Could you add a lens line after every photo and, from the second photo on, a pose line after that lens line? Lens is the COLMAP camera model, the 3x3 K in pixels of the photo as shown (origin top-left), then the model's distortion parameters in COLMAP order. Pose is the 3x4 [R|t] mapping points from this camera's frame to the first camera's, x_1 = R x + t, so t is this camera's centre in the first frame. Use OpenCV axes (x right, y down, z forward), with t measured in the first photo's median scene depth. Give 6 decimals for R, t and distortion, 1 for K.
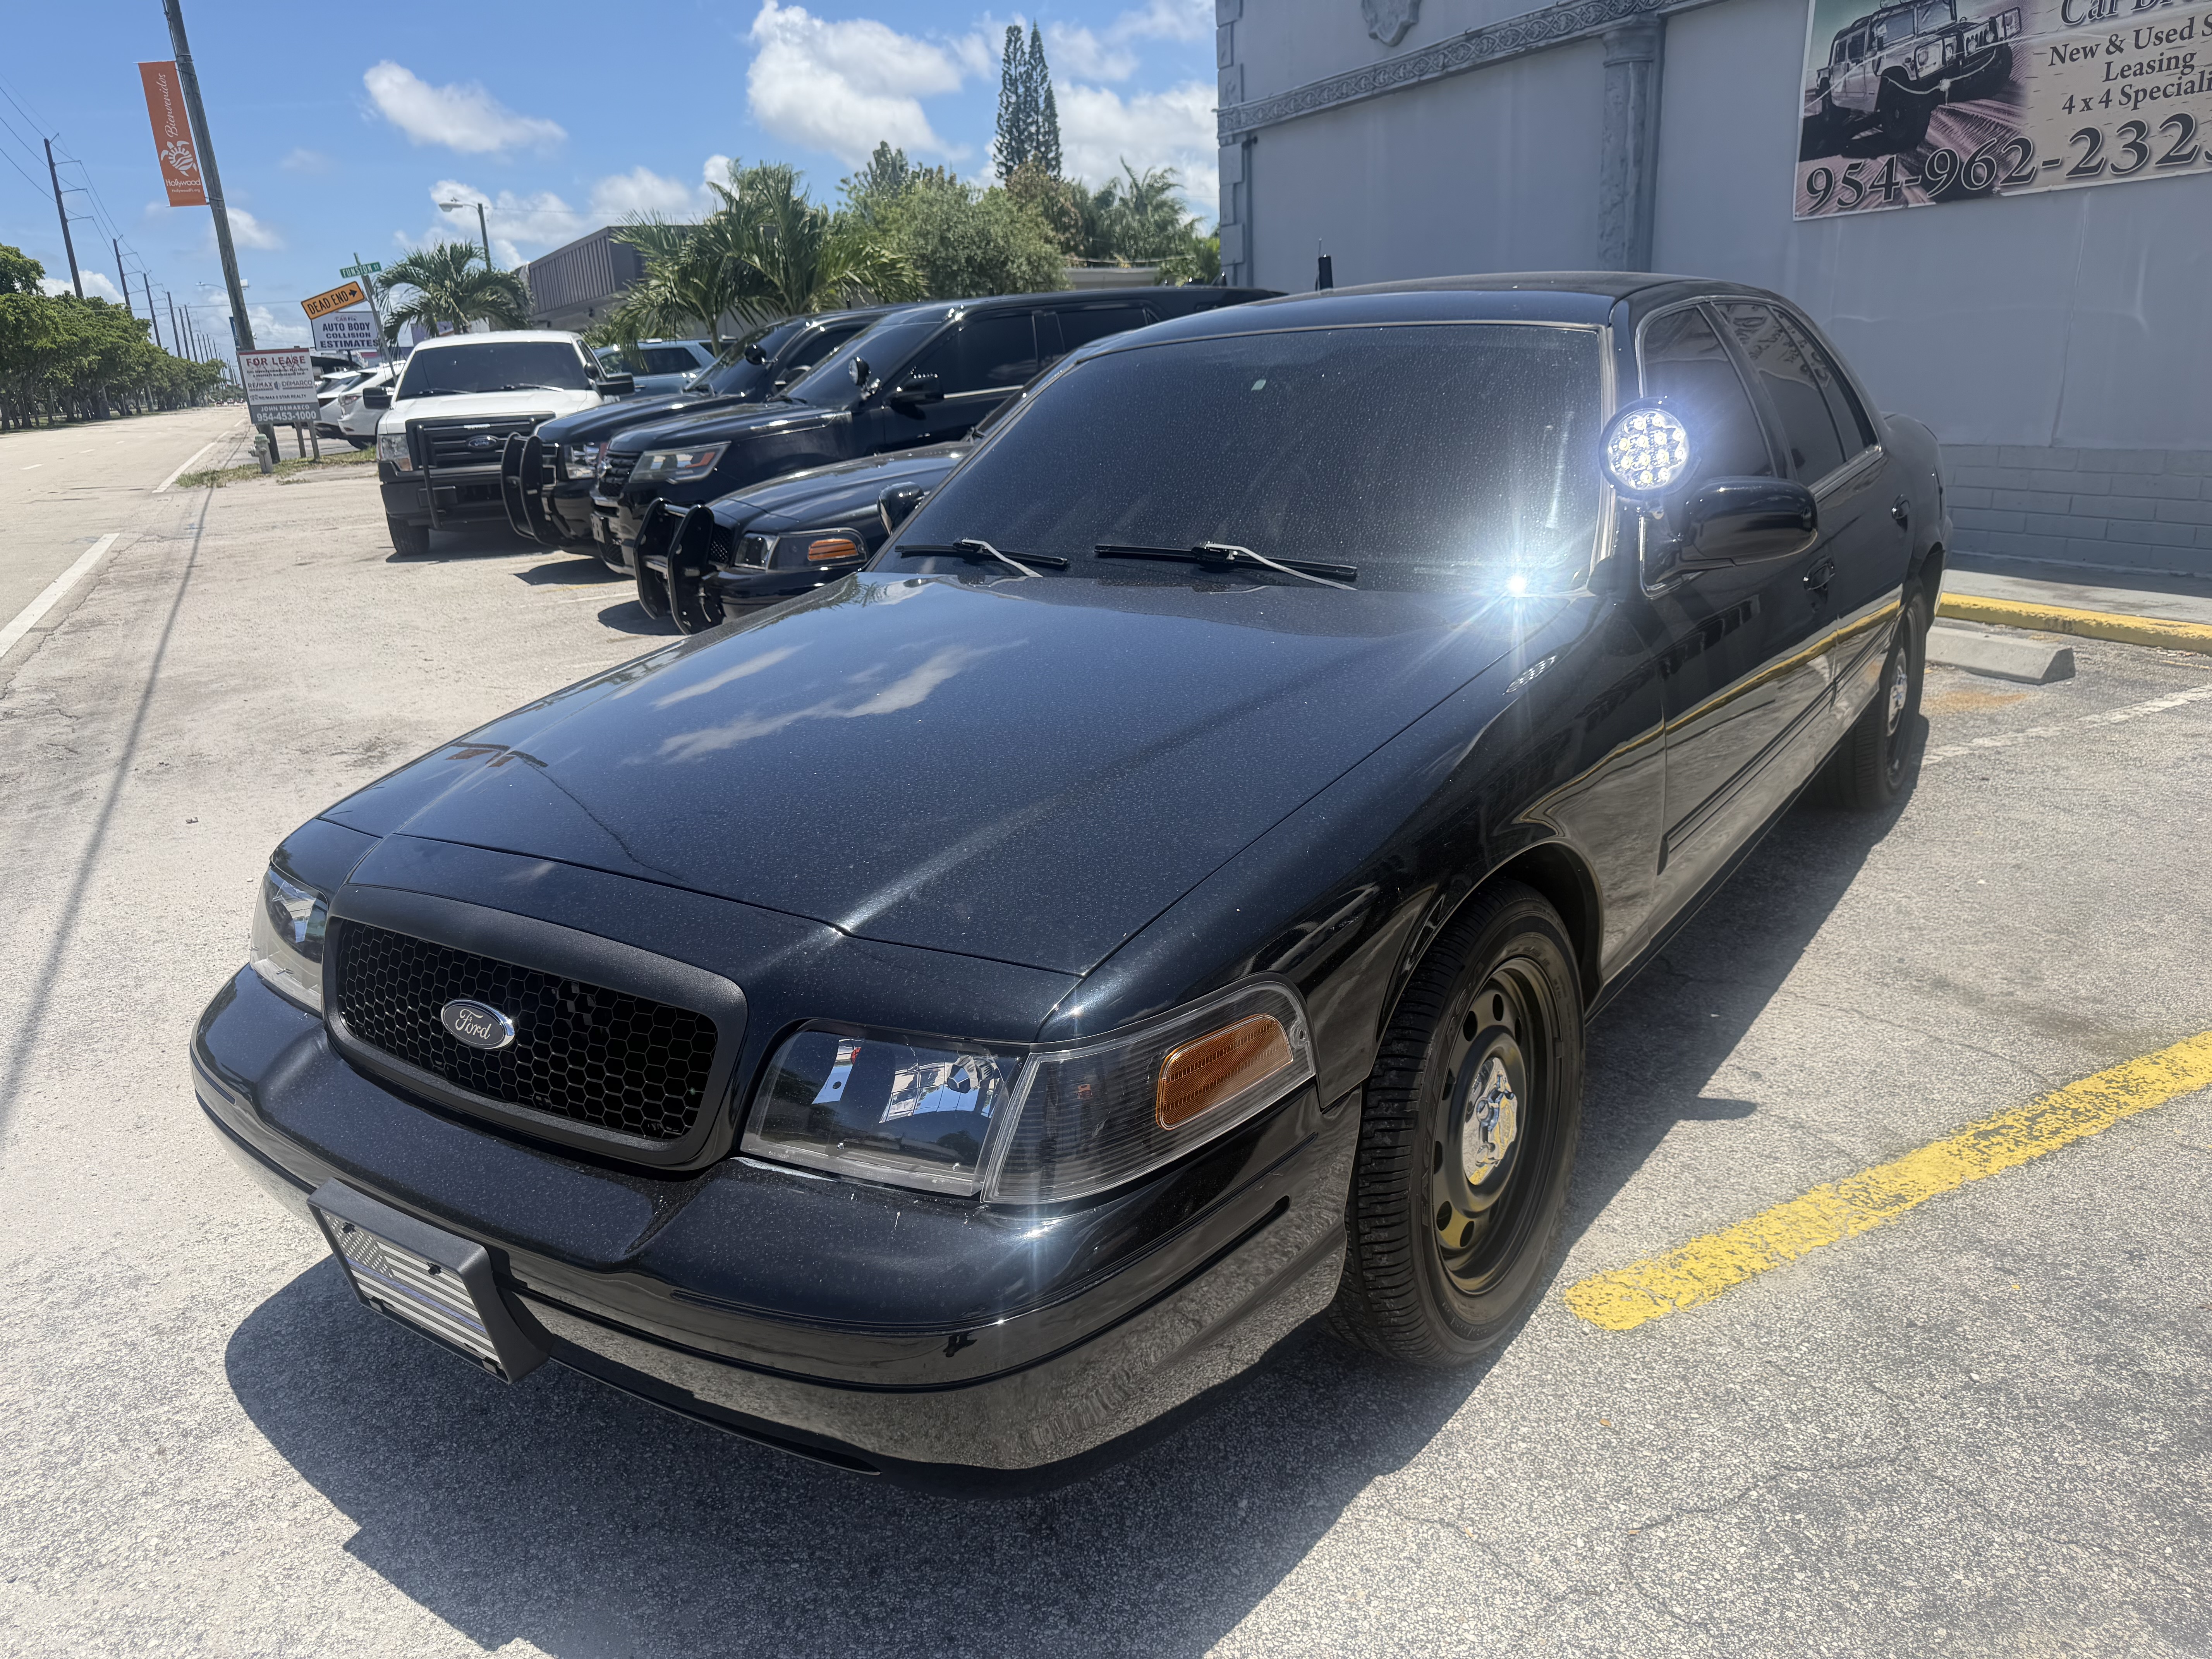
lens RADIAL K [[1576.7, 0, 1104.6], [0, 1576.7, 845.5], [0, 0, 1]] dist [0.005456, -0.005463]
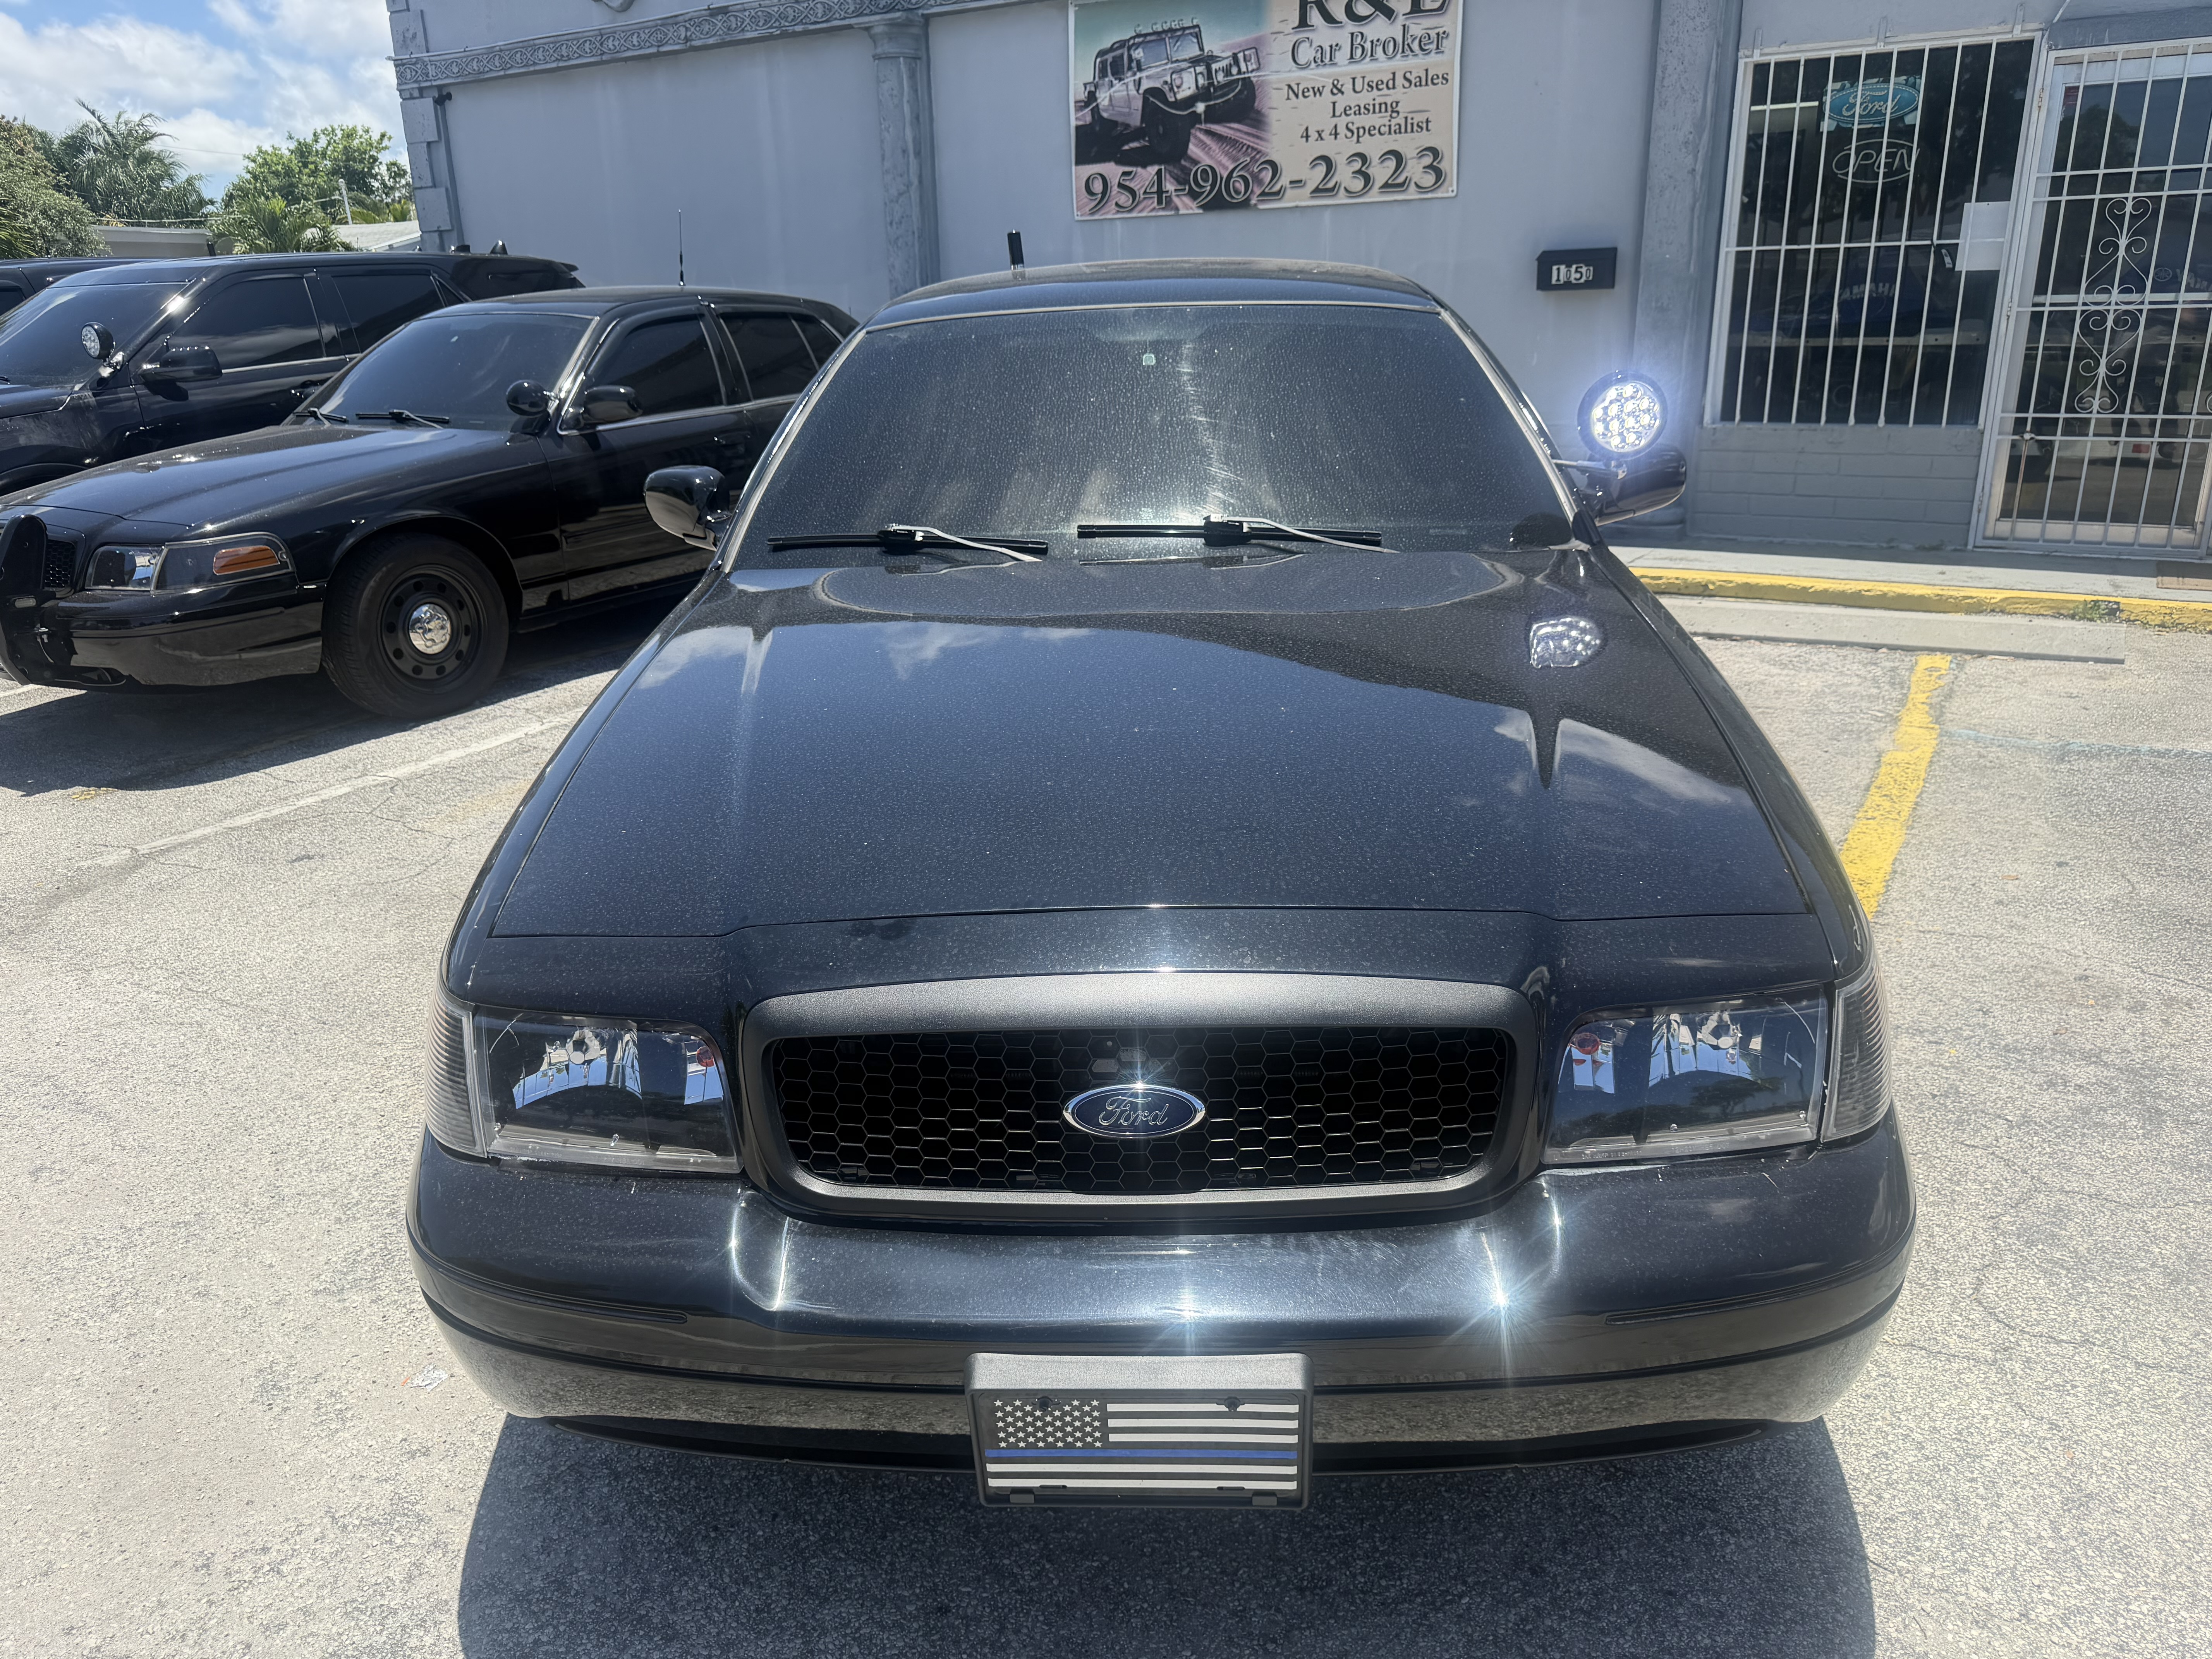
lens RADIAL K [[1576.7, 0, 1104.6], [0, 1576.7, 845.5], [0, 0, 1]] dist [0.005456, -0.005463]
pose [[0.848352, -0.147387, 0.508504, -0.186226], [0.142960, 0.988563, 0.048026, -0.013800], [-0.509766, 0.031953, 0.859719, 0.059439]]
